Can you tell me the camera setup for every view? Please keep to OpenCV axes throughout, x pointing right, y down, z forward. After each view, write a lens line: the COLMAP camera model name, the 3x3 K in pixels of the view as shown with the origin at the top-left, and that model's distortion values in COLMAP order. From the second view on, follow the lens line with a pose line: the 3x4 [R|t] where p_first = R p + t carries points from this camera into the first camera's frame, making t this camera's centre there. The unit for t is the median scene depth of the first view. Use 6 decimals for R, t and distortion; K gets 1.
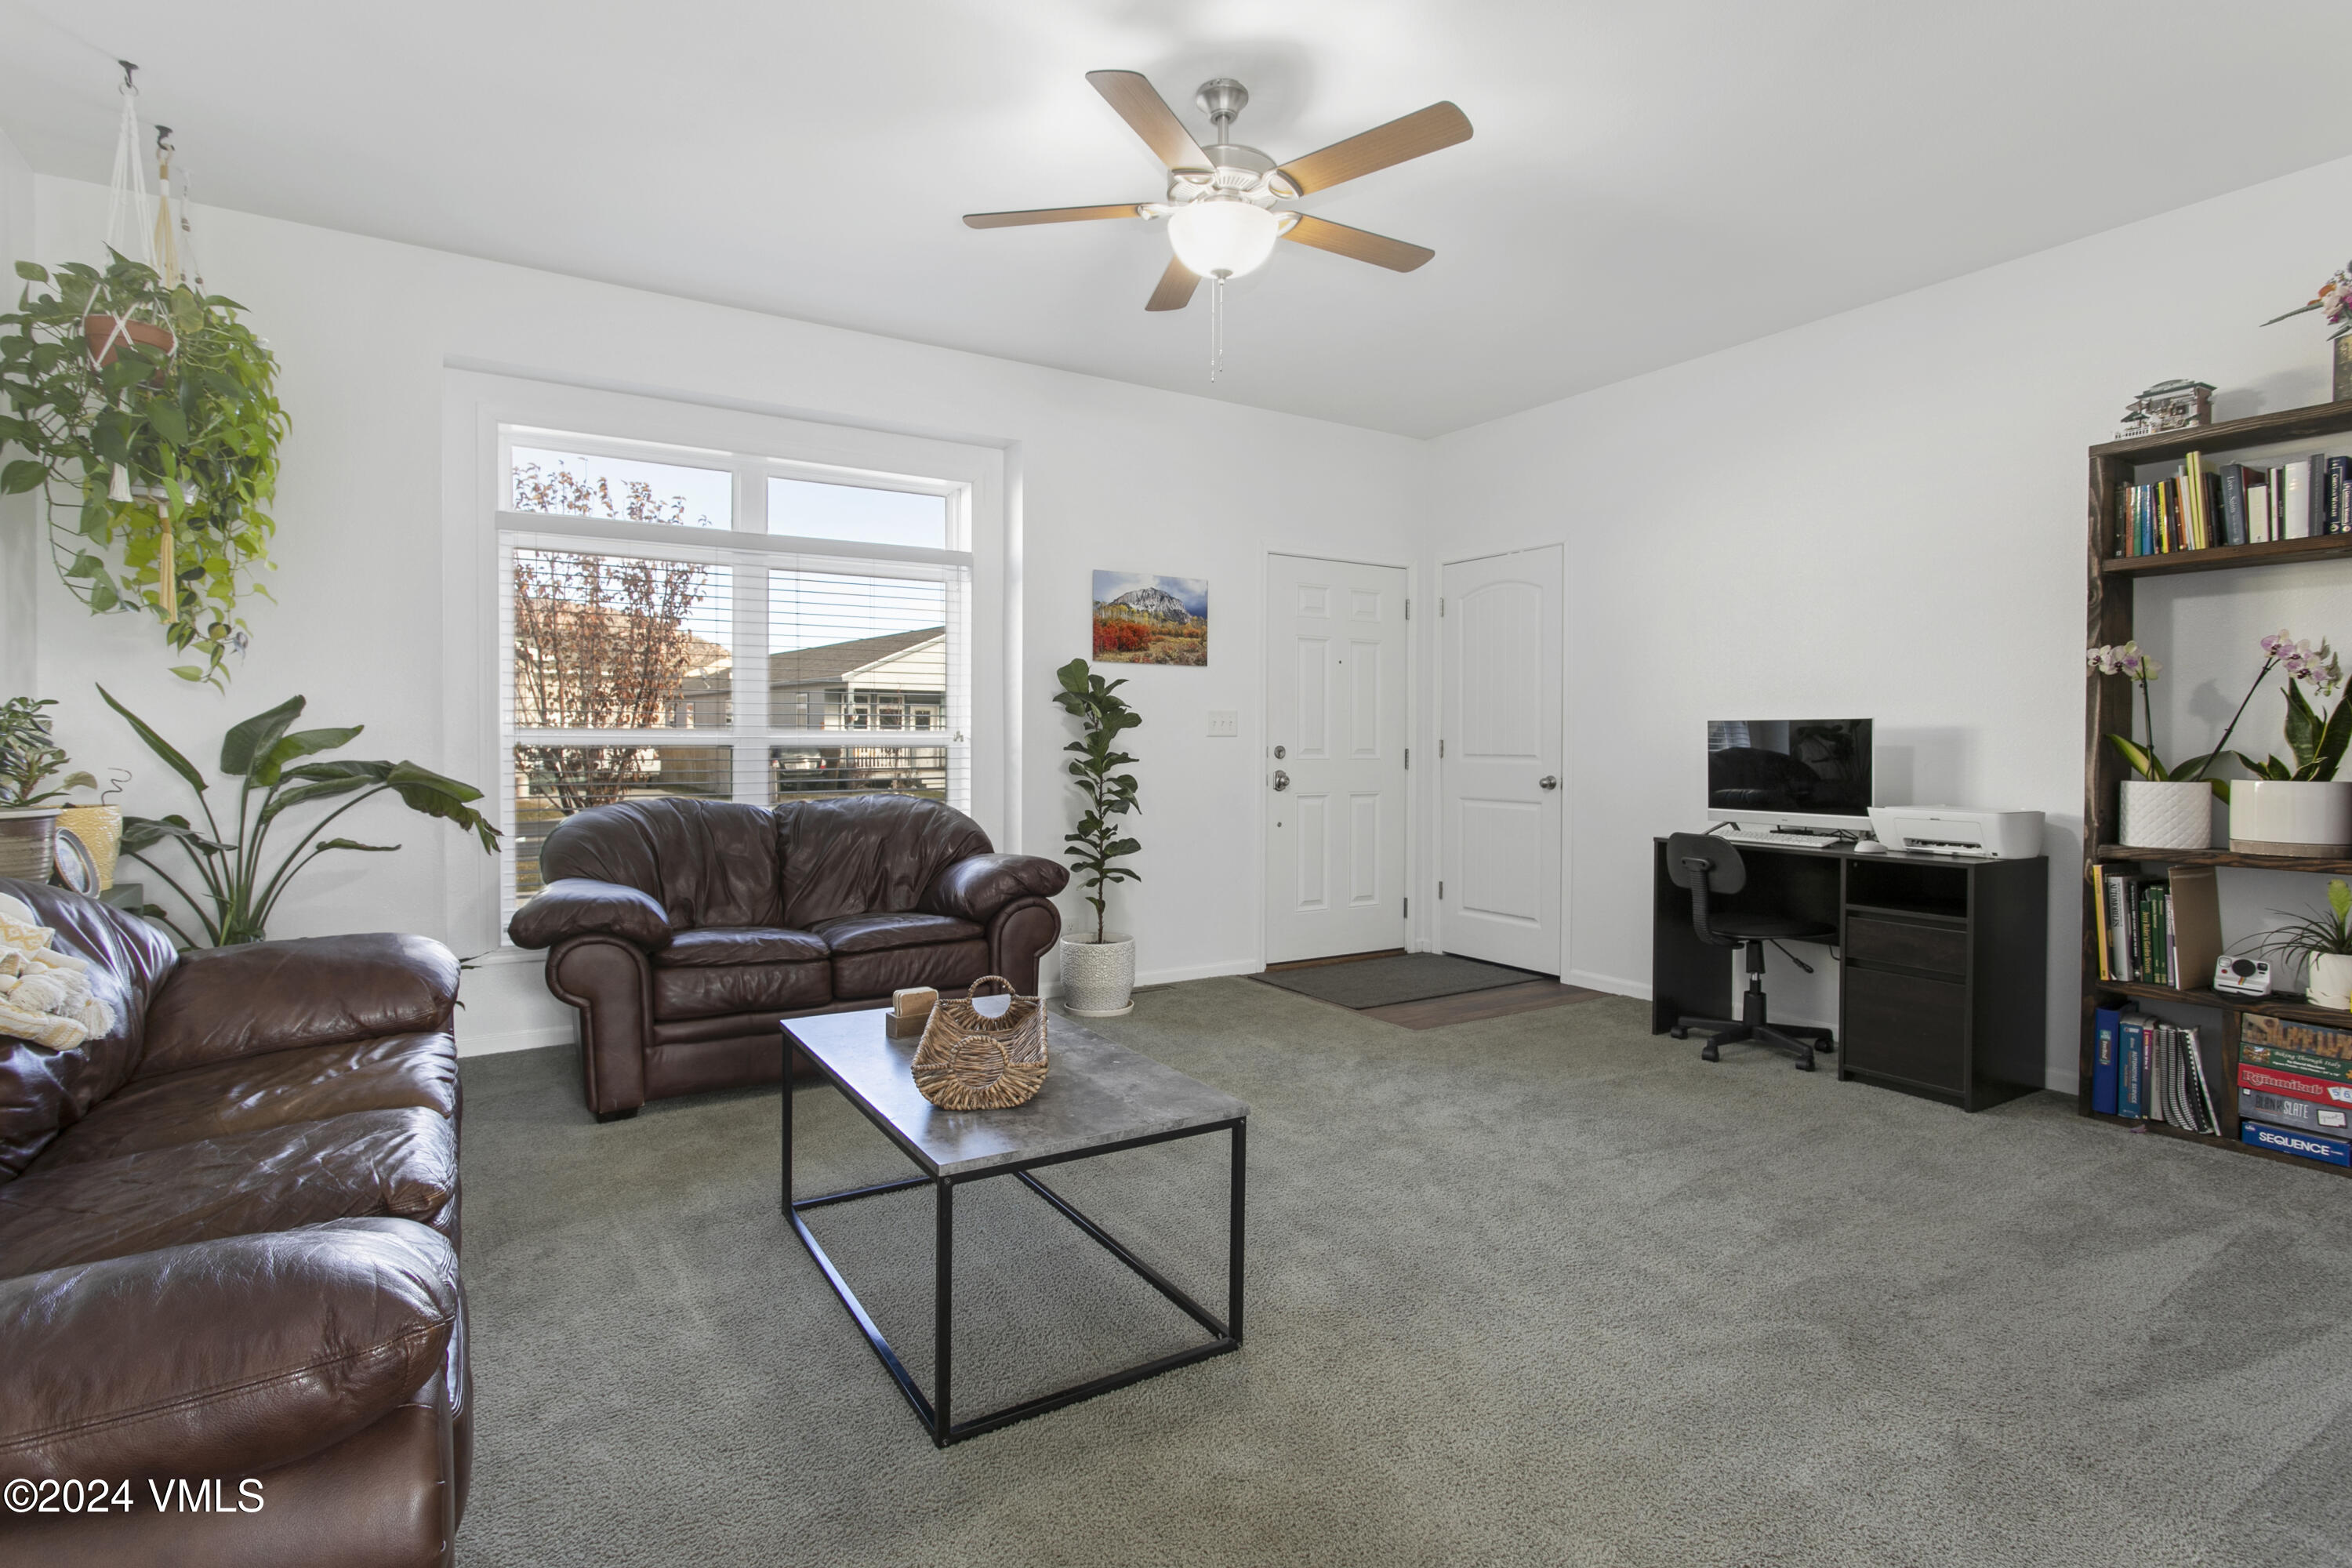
lens RADIAL K [[1149.8, 0, 1145.7], [0, 1149.8, 760.8], [0, 0, 1]] dist [0.000800, 0.000922]
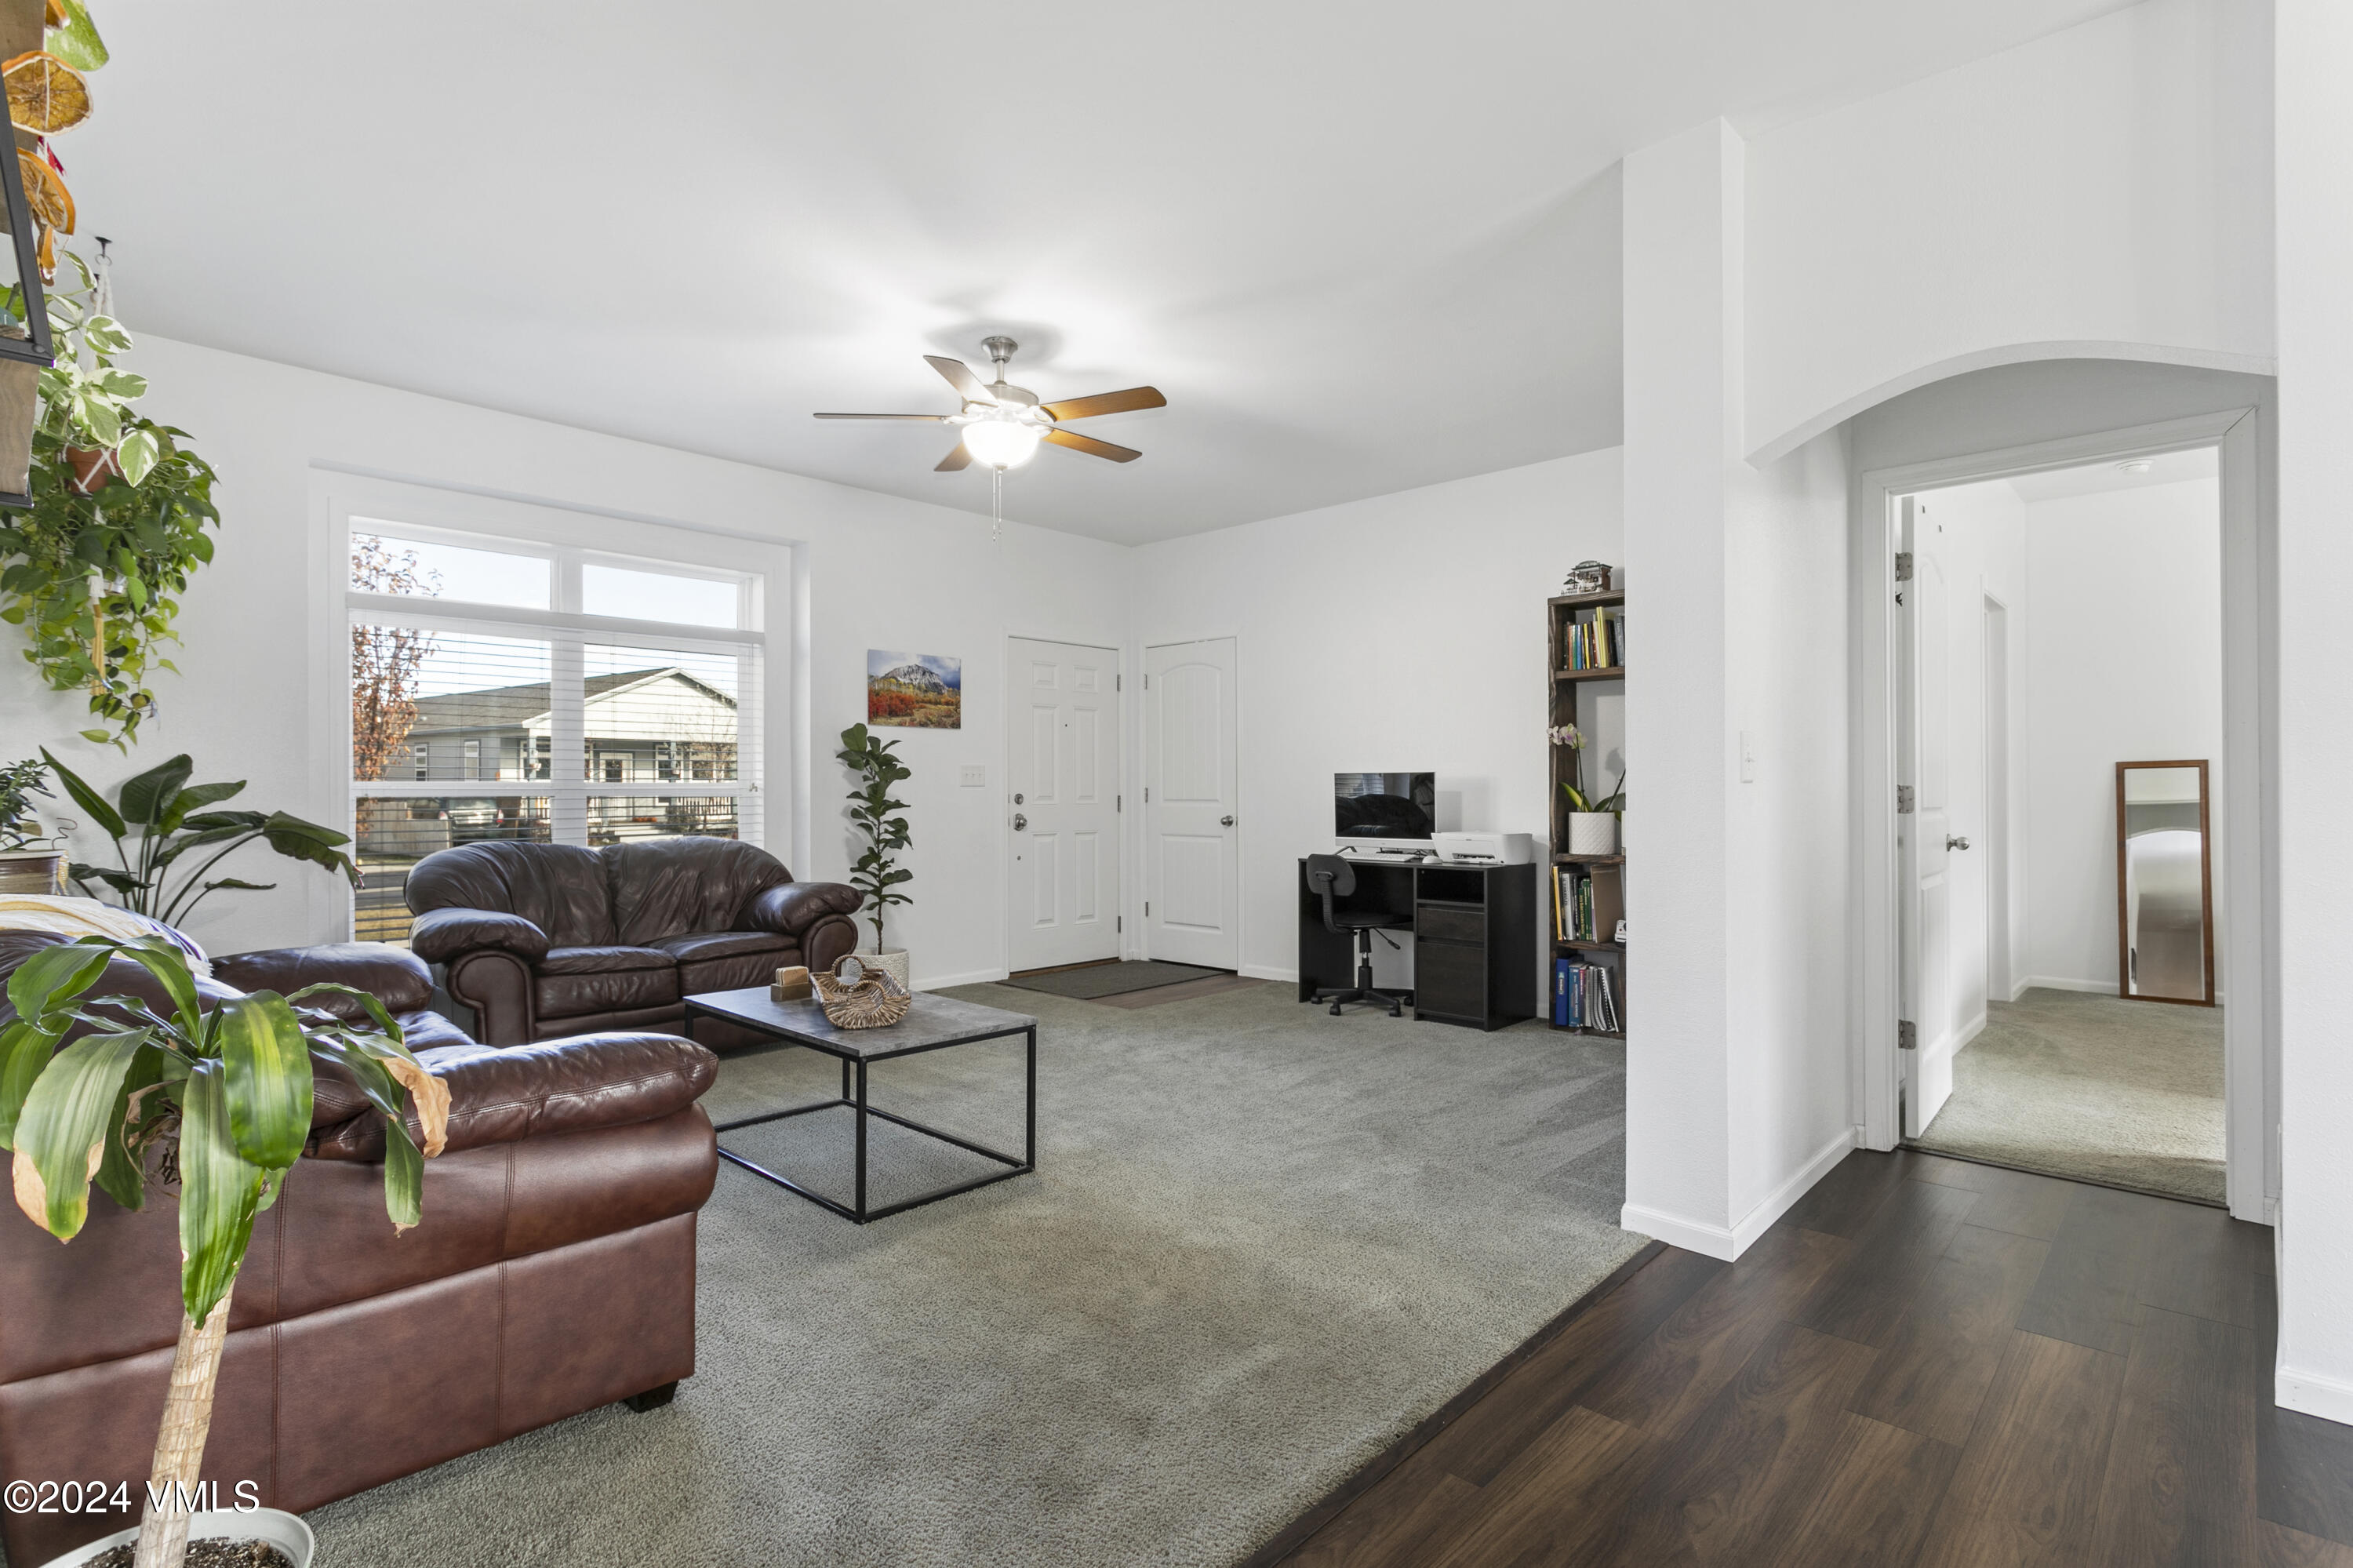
lens RADIAL K [[1139.3, 0, 1176.5], [0, 1139.3, 784.0], [0, 0, 1]] dist [0.001150, 0.000541]
pose [[0.960473, -0.003744, 0.278349, -0.094679], [0.009824, 0.999743, -0.020449, 0.005005], [-0.278201, 0.022375, 0.960262, -0.334288]]
